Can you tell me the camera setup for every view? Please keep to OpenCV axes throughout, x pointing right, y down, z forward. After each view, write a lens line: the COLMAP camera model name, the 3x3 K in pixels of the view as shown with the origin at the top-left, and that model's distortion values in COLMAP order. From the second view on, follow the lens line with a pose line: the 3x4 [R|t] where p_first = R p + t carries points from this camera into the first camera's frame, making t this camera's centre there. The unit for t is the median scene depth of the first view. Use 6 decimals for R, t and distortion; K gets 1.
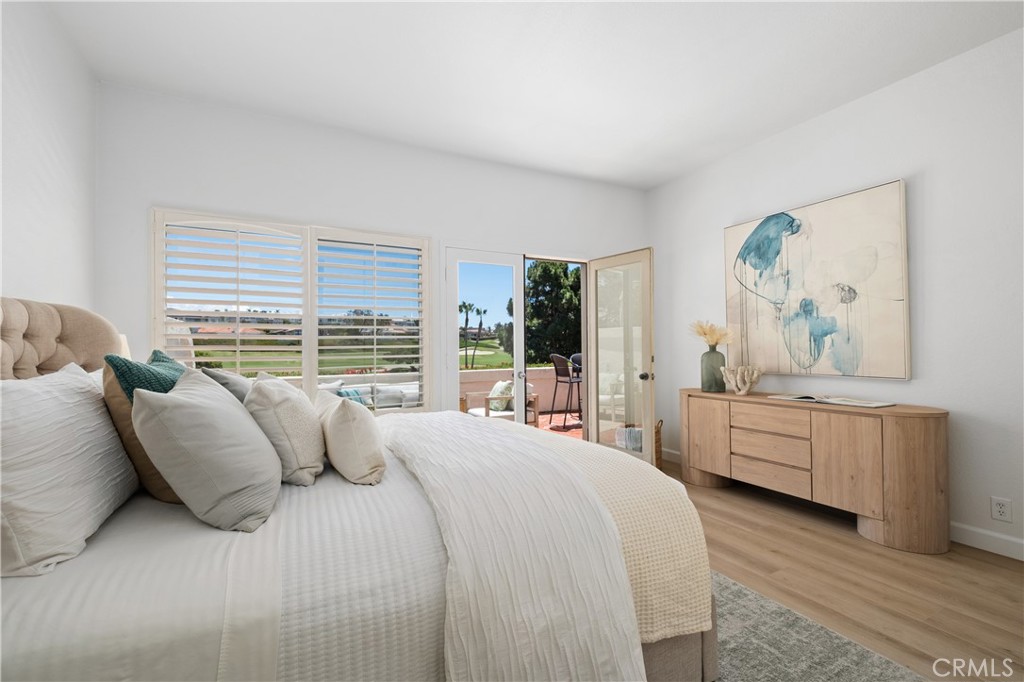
lens RADIAL K [[440.3, 0, 513.1], [0, 440.3, 344.4], [0, 0, 1]] dist [0.003180, -0.006128]
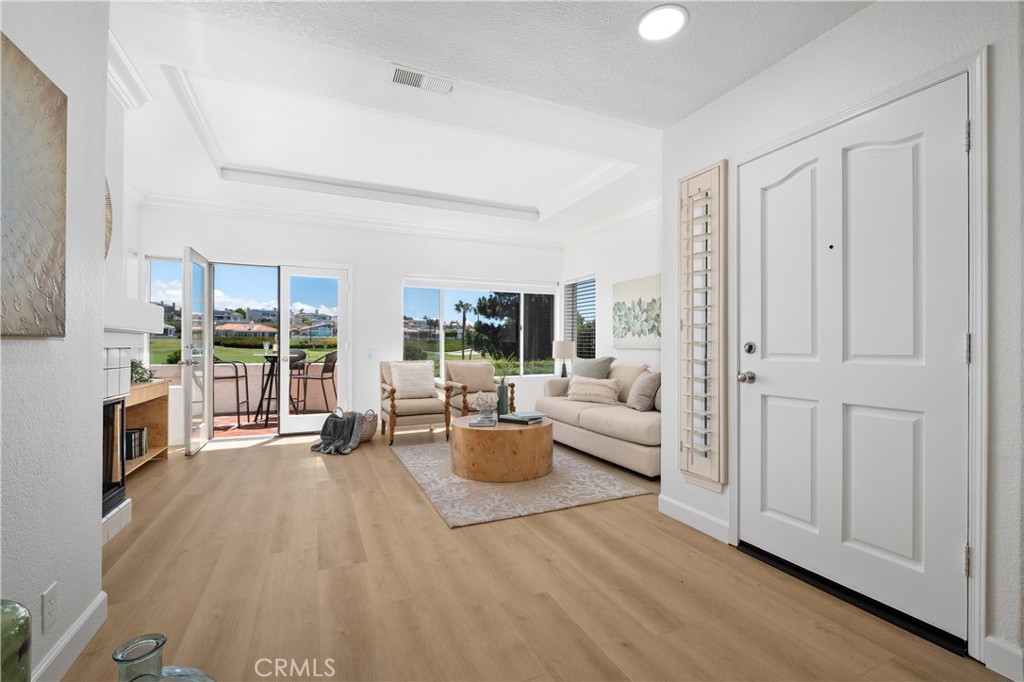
lens RADIAL K [[441.1, 0, 511.5], [0, 441.1, 345.4], [0, 0, 1]] dist [0.004850, -0.005945]
pose [[0.998157, 0.011030, -0.059681, 0.122044], [-0.010978, 0.999939, 0.001184, 0.001720], [0.059691, -0.000526, 0.998217, 0.023315]]
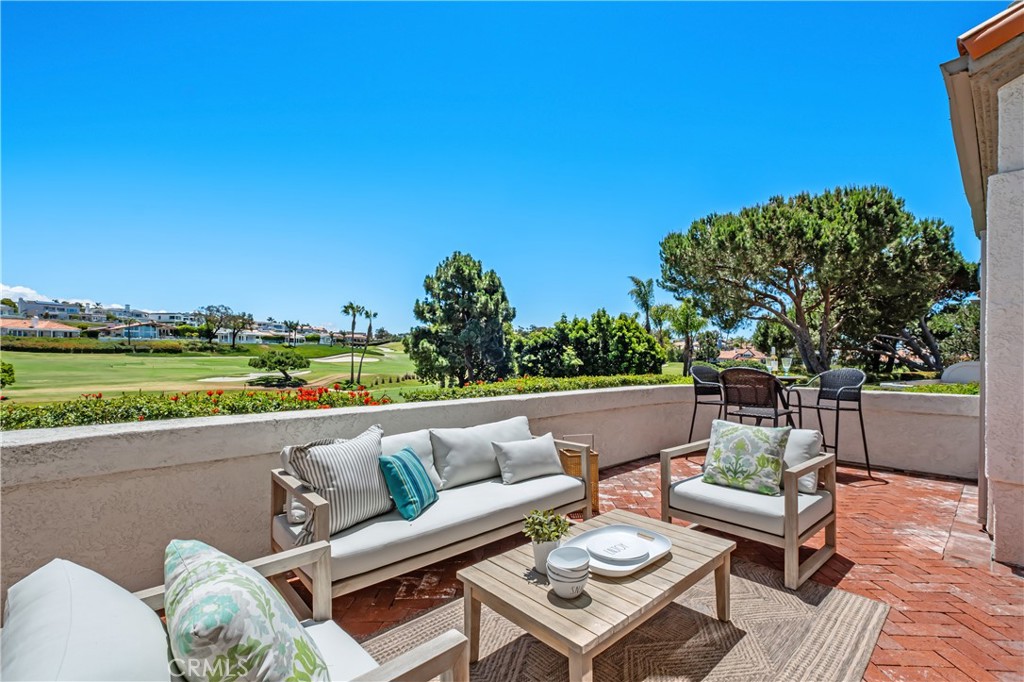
lens RADIAL K [[445.5, 0, 510.4], [0, 445.5, 361.6], [0, 0, 1]] dist [0.001927, -0.007079]
pose [[0.966751, 0.017416, 0.255127, -0.052943], [-0.022311, 0.999618, 0.016305, 0.001953], [-0.254746, -0.021455, 0.966770, 0.082362]]
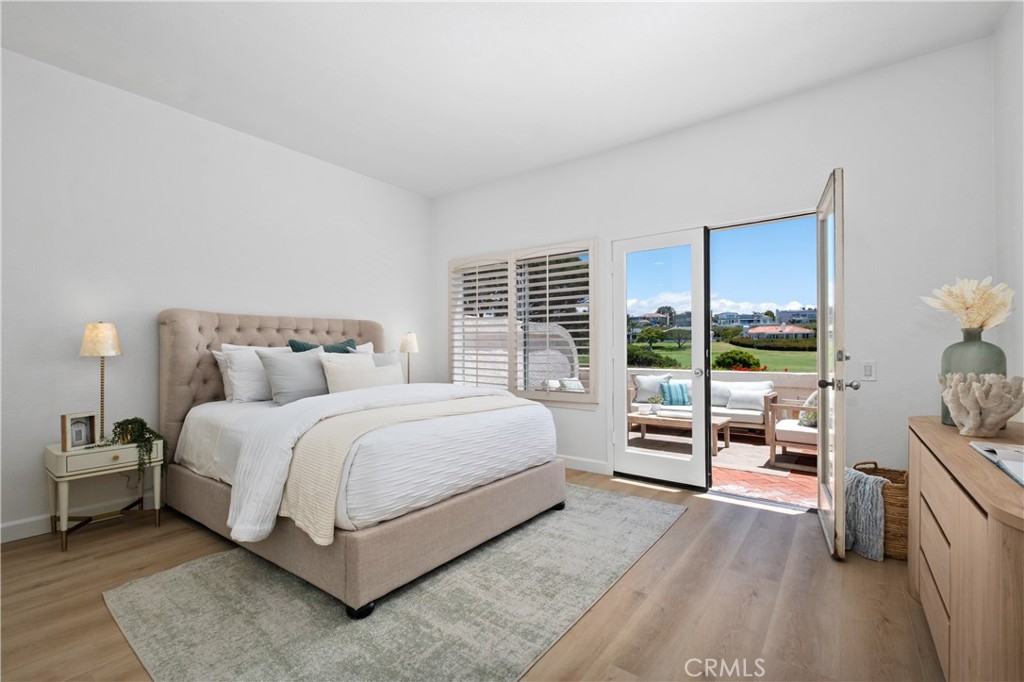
lens RADIAL K [[441.1, 0, 511.5], [0, 441.1, 345.4], [0, 0, 1]] dist [0.004850, -0.005945]
pose [[0.425391, 0.001171, -0.905009, 0.056365], [0.001619, 0.999997, 0.002054, 0.001534], [0.905008, -0.002339, 0.425388, 0.030084]]
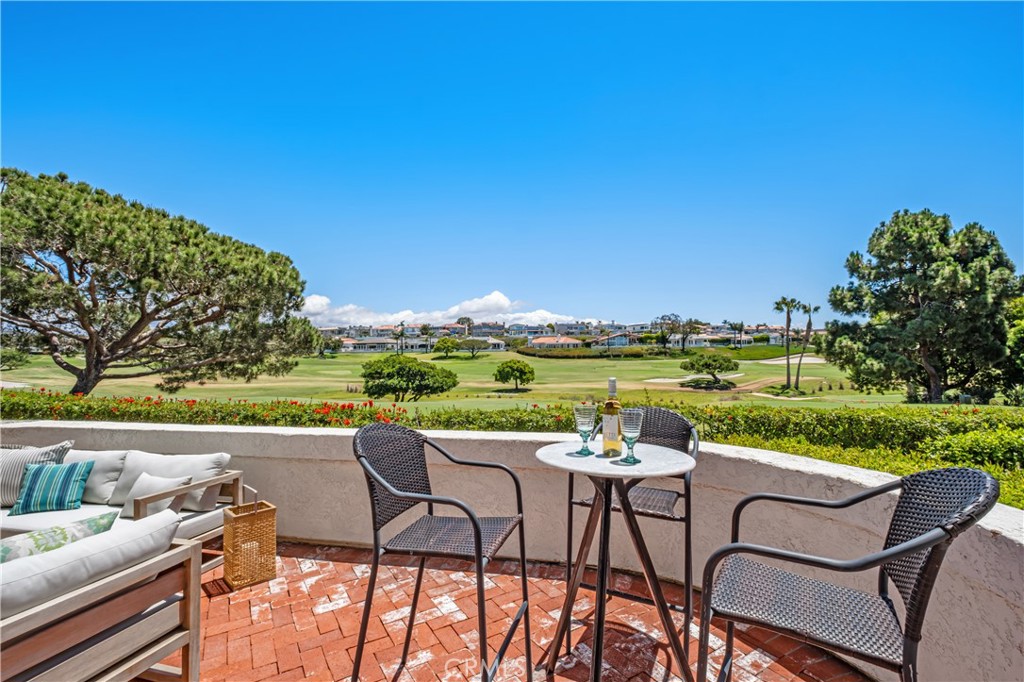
lens RADIAL K [[441.7, 0, 509.7], [0, 441.7, 345.2], [0, 0, 1]] dist [-0.000490, -0.004837]
pose [[0.762206, -0.018065, -0.647082, 0.051619], [0.009252, 0.999812, -0.017015, -0.003079], [0.647268, 0.006982, 0.762231, 0.132594]]
